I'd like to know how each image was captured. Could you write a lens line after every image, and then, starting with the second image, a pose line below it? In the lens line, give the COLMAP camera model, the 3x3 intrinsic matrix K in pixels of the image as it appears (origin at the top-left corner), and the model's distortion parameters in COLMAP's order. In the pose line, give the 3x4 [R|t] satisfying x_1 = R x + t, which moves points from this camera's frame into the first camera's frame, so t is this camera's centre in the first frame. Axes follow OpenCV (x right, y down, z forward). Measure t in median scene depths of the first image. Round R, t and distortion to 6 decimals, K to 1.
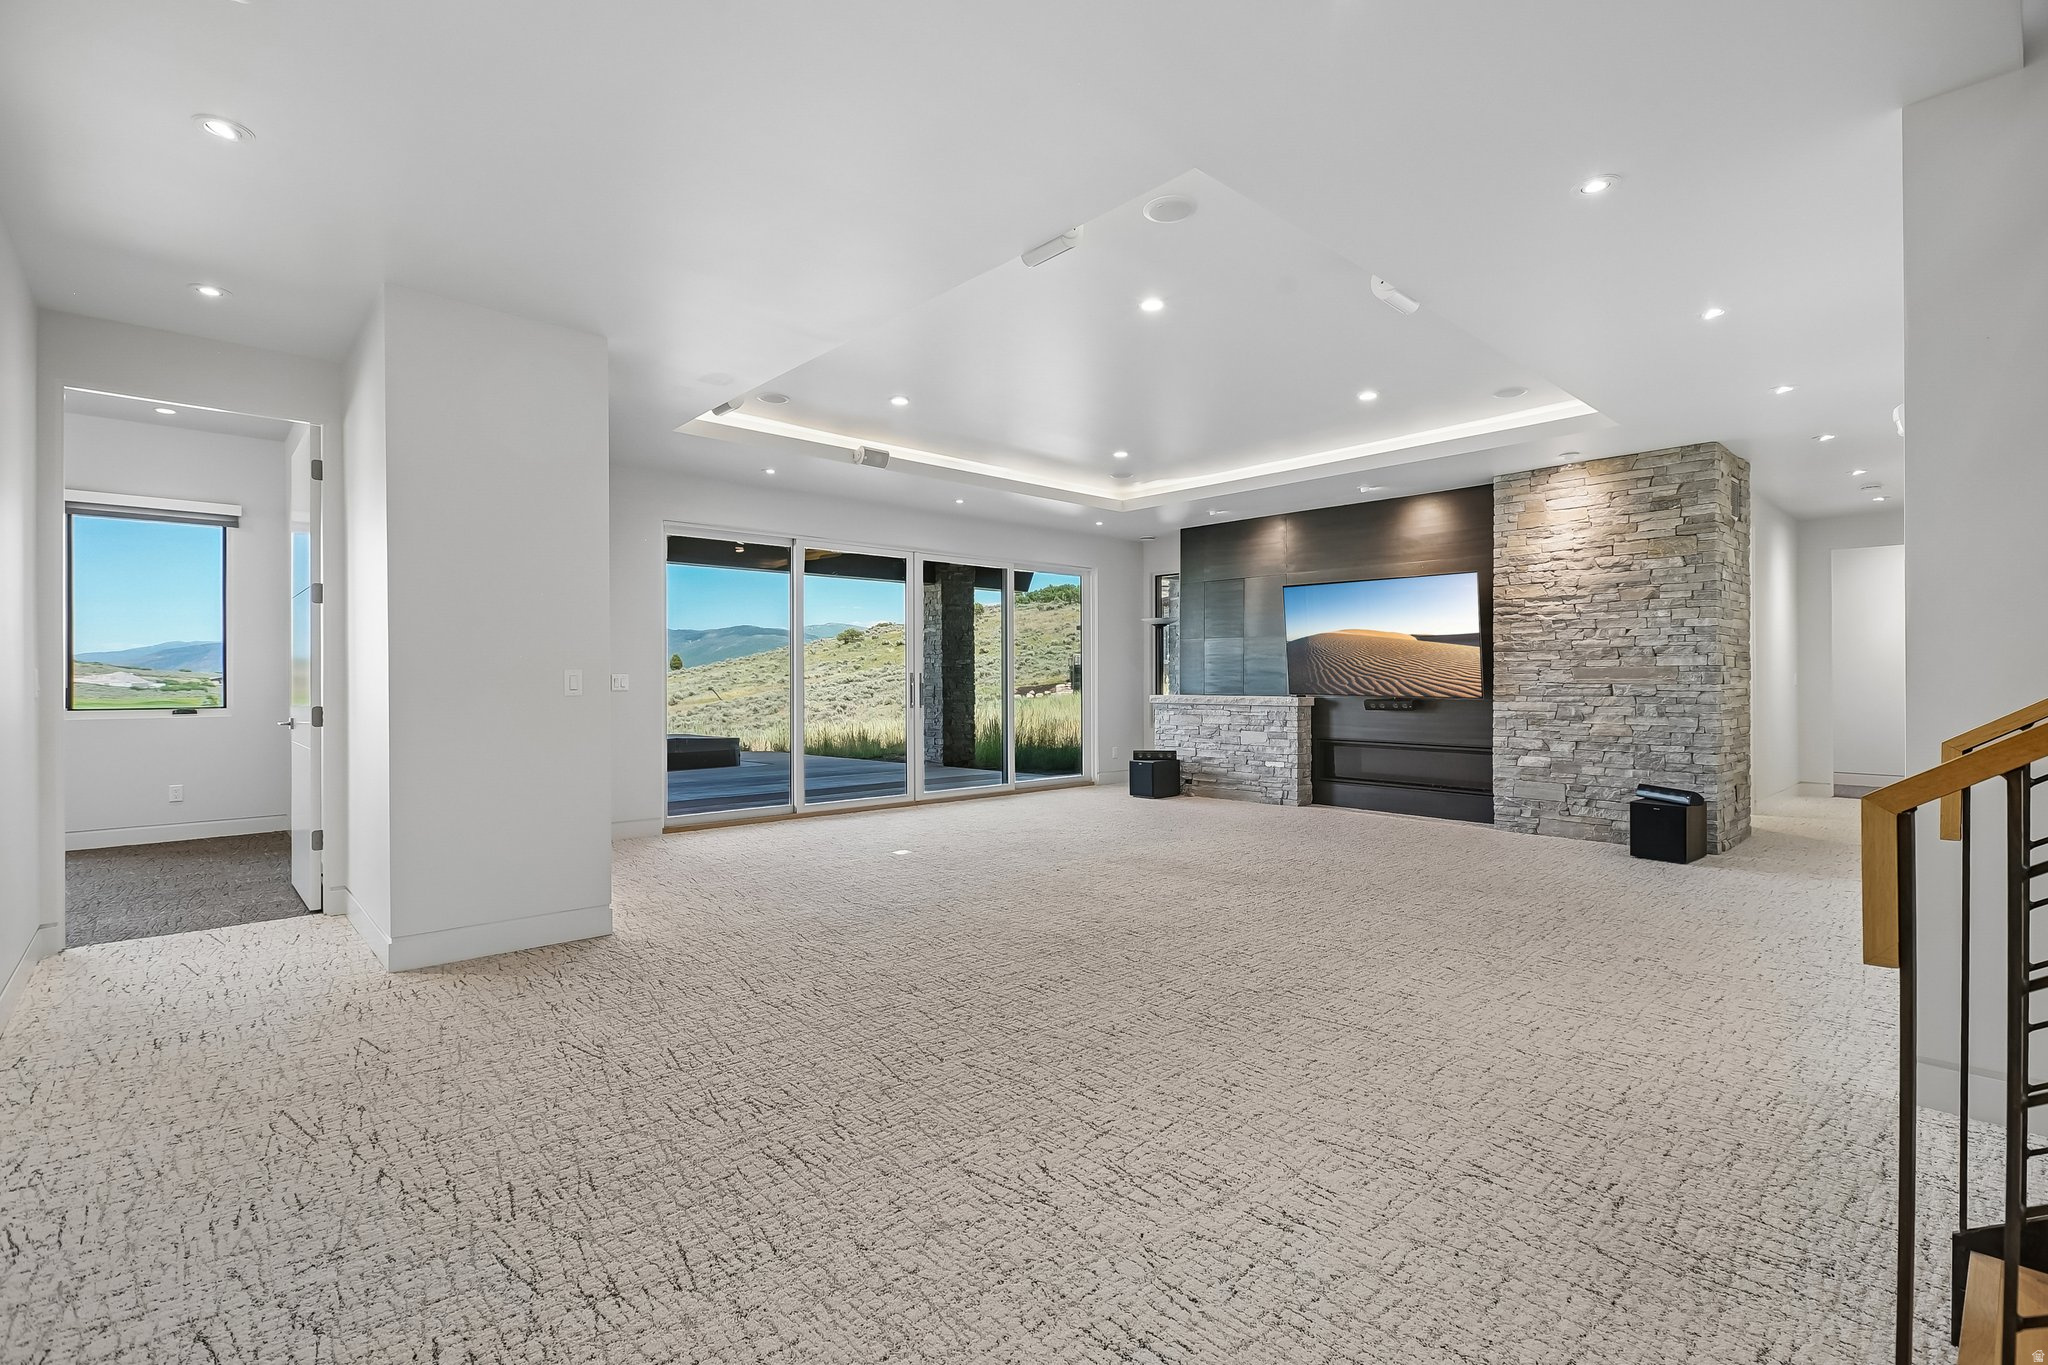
lens RADIAL K [[922.5, 0, 1024.0], [0, 922.5, 682.5], [0, 0, 1]] dist [0.001793, 0.000176]
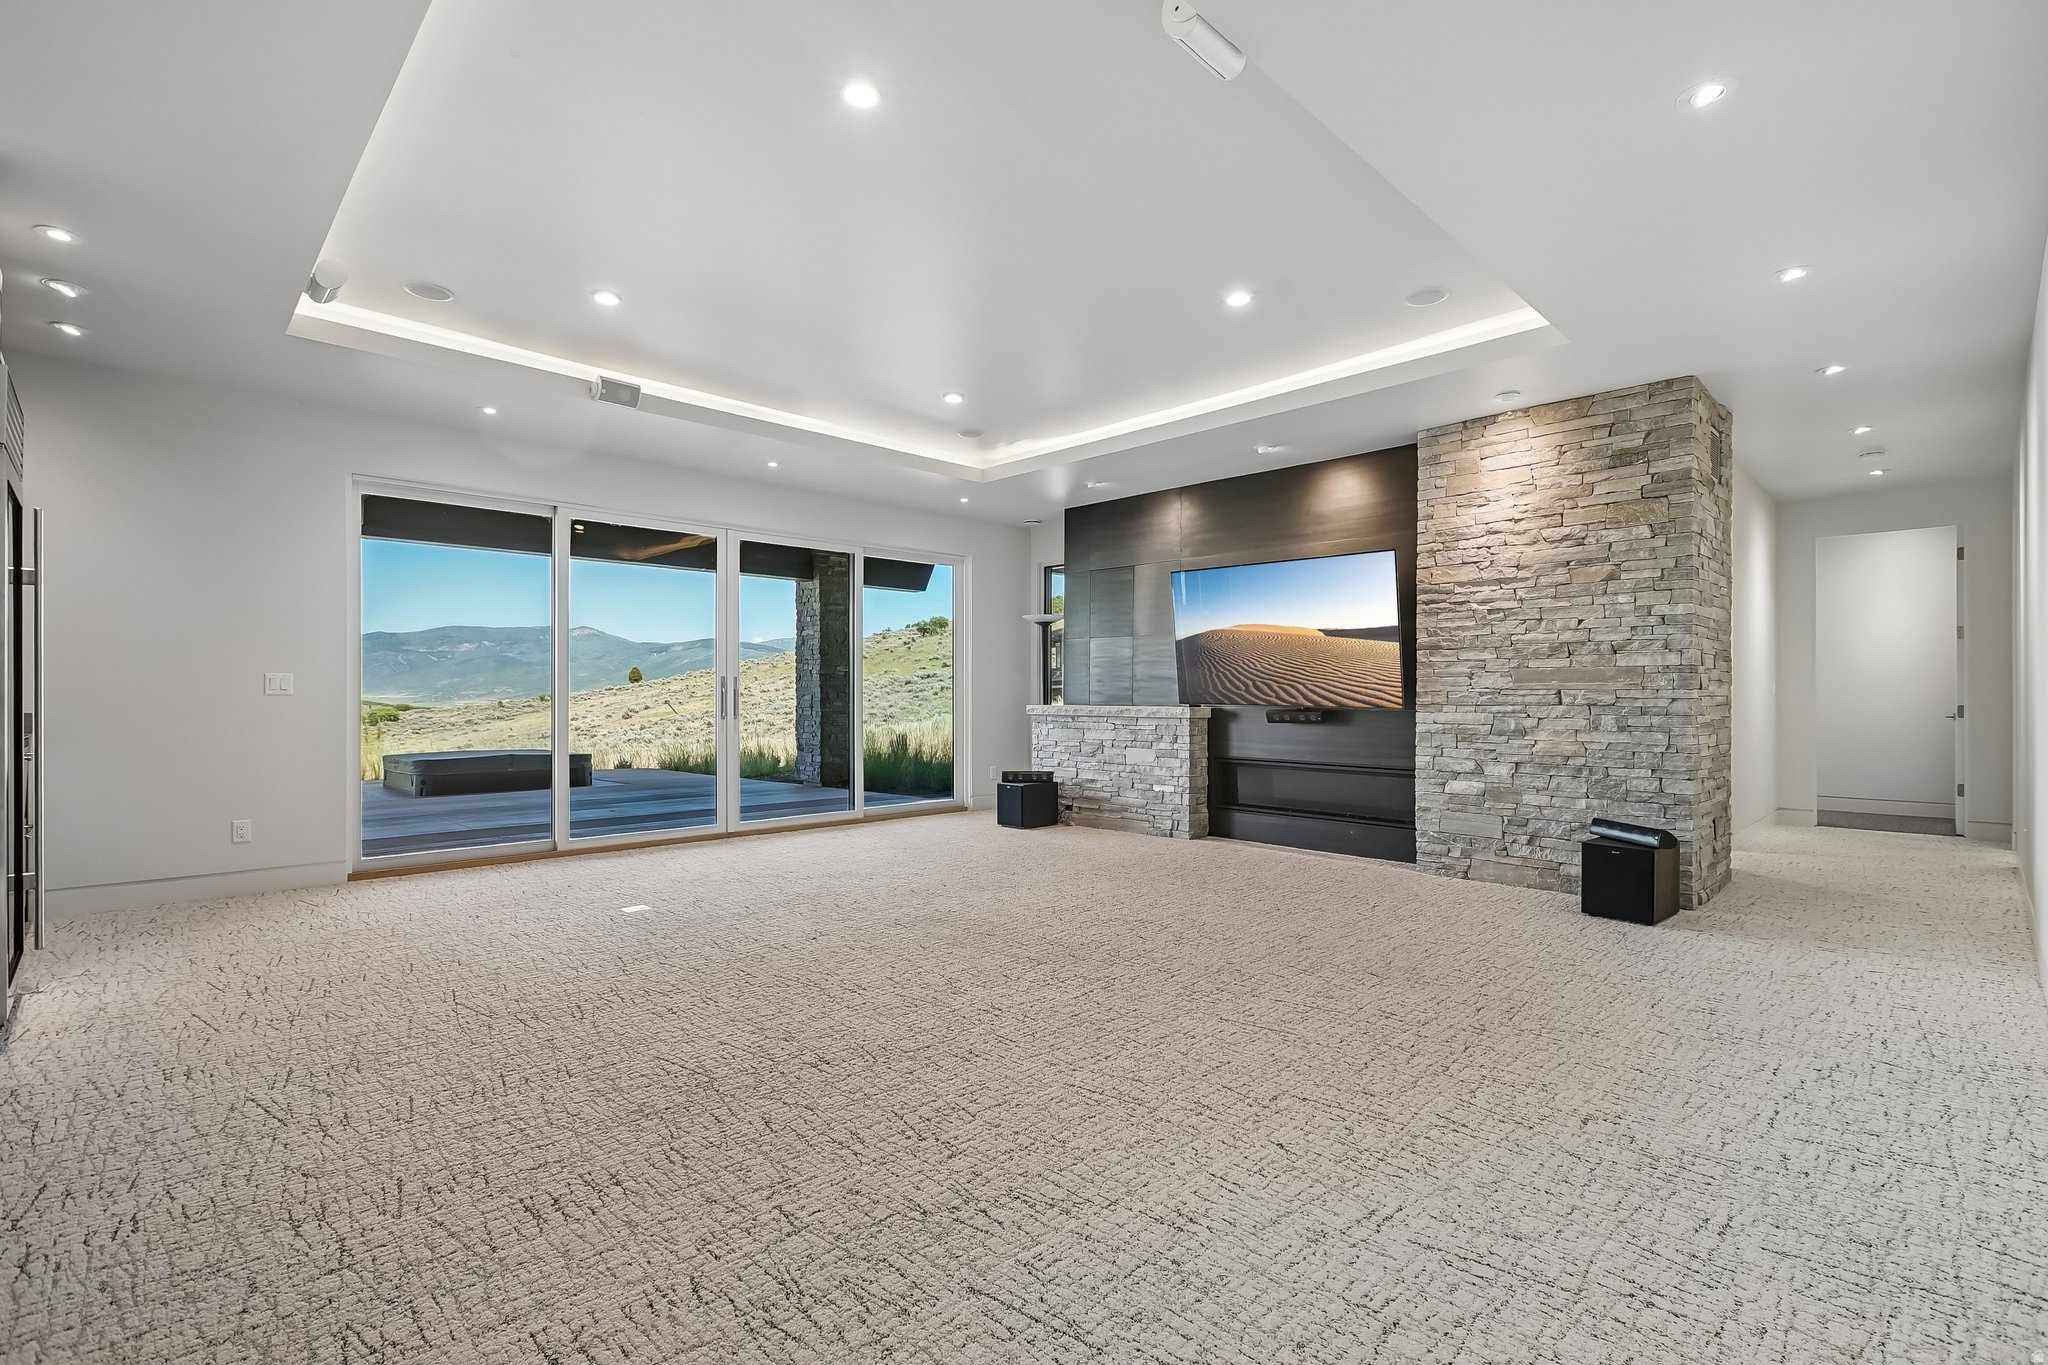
lens RADIAL K [[922.9, 0, 1018.7], [0, 922.9, 699.6], [0, 0, 1]] dist [0.000154, 0.000528]
pose [[0.999601, 0.002947, 0.028086, 0.142235], [-0.003025, 0.999992, 0.002723, 0.008590], [-0.028078, -0.002807, 0.999602, 0.210381]]
